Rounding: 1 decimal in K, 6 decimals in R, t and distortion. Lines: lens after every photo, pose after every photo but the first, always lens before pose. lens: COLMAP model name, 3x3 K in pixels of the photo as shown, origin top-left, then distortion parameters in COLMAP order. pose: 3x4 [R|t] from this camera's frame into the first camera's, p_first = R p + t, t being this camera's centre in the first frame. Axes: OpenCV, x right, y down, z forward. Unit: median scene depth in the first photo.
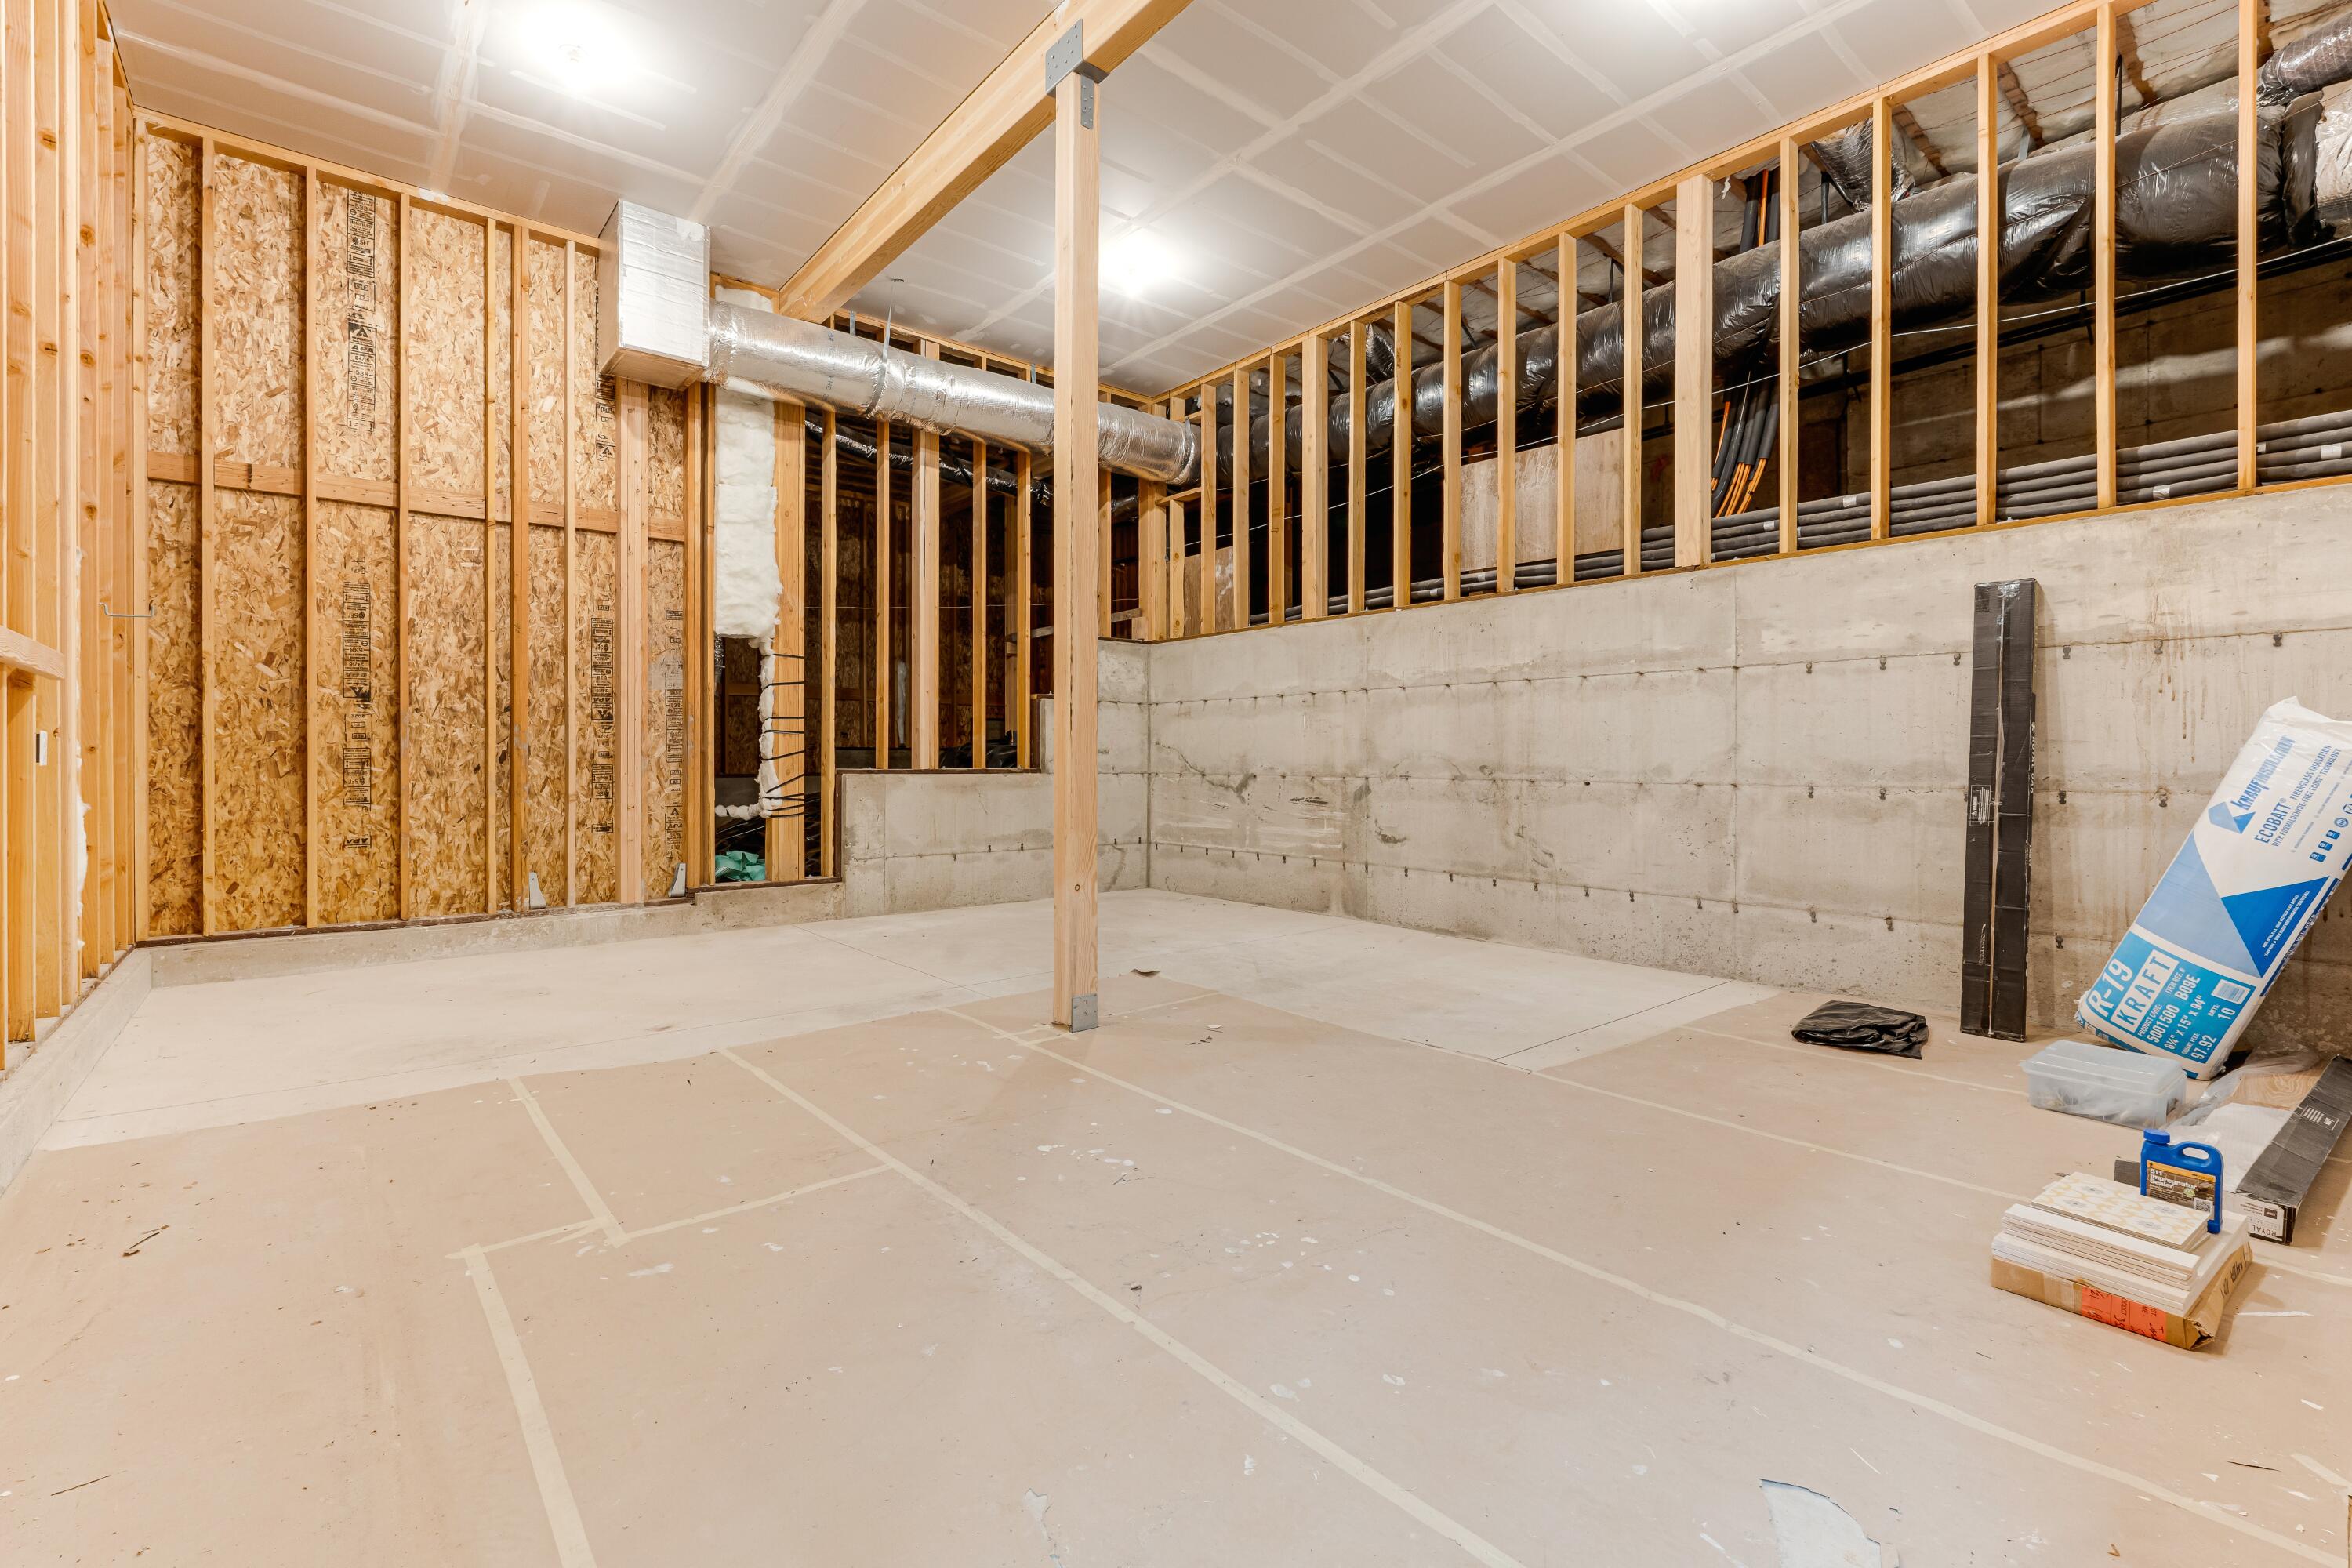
lens RADIAL K [[1031.5, 0, 1176.0], [0, 1031.5, 784.0], [0, 0, 1]] dist [0.000041, 0.000010]
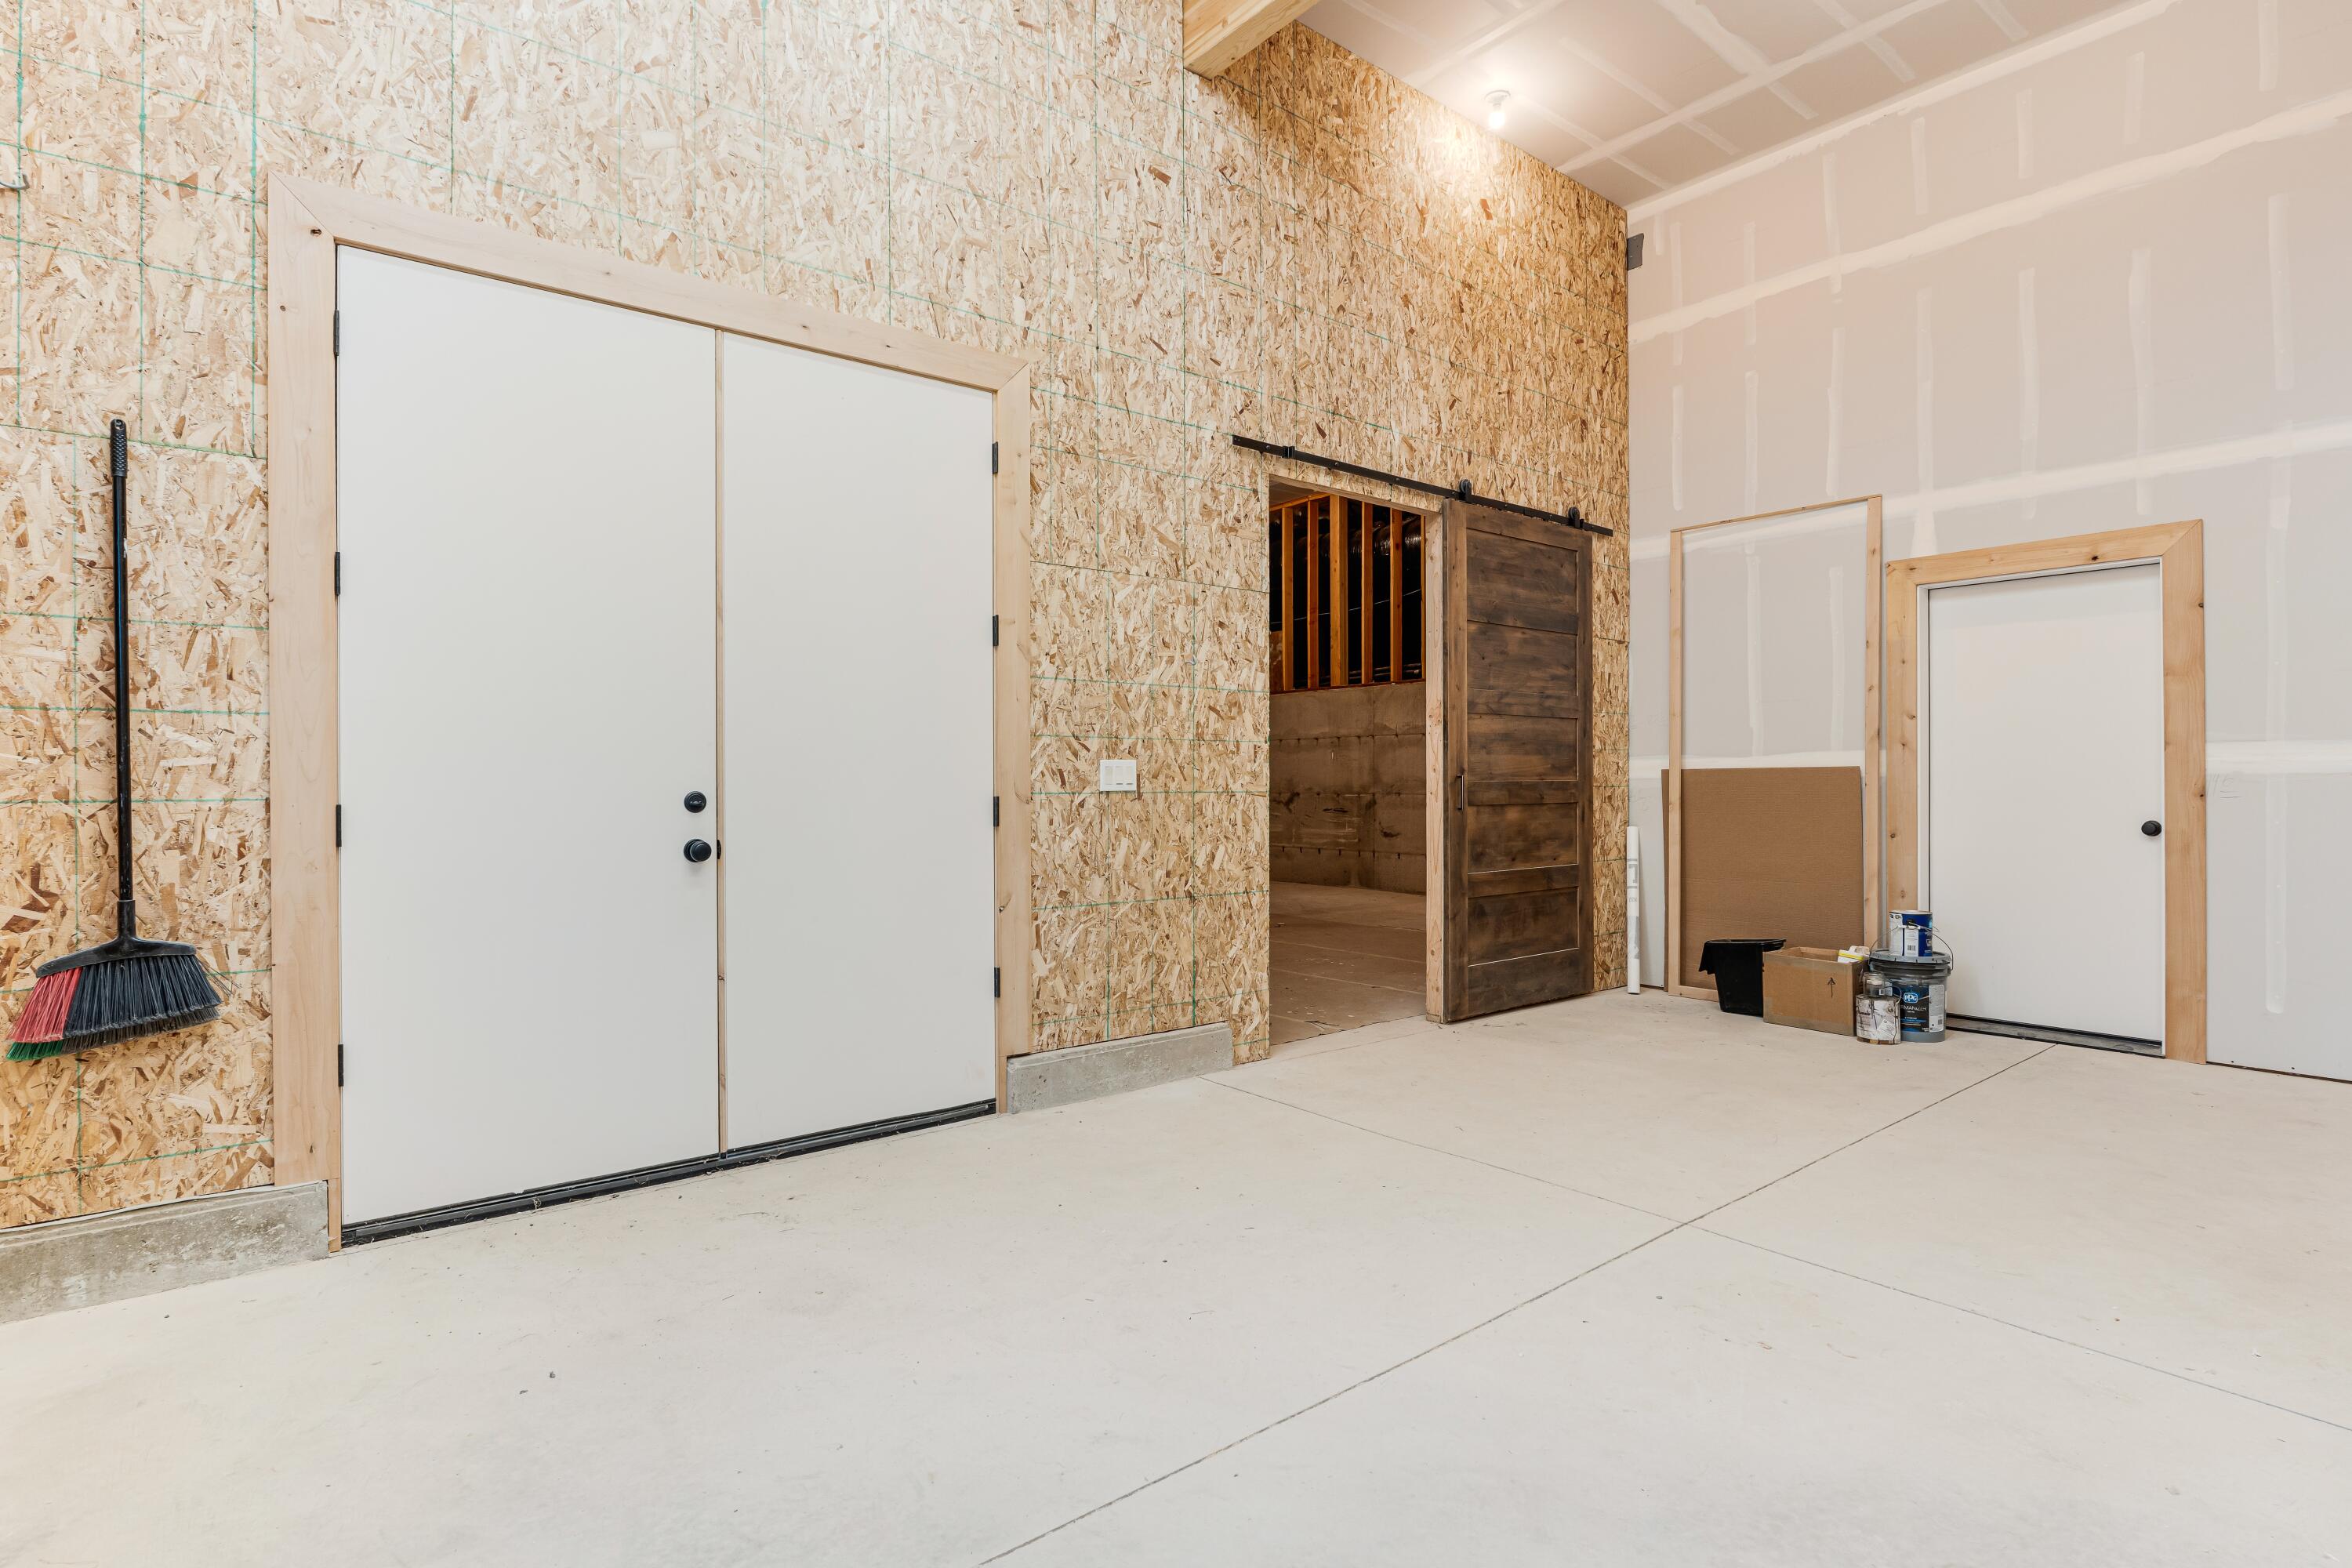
lens RADIAL K [[1179.1, 0, 1176.0], [0, 1179.1, 784.0], [0, 0, 1]] dist [-0.000384, -0.000047]
pose [[0.999722, -0.005290, -0.022993, -0.060958], [0.004812, 0.999772, -0.020796, 0.012849], [0.023098, 0.020679, 0.999519, -0.698467]]
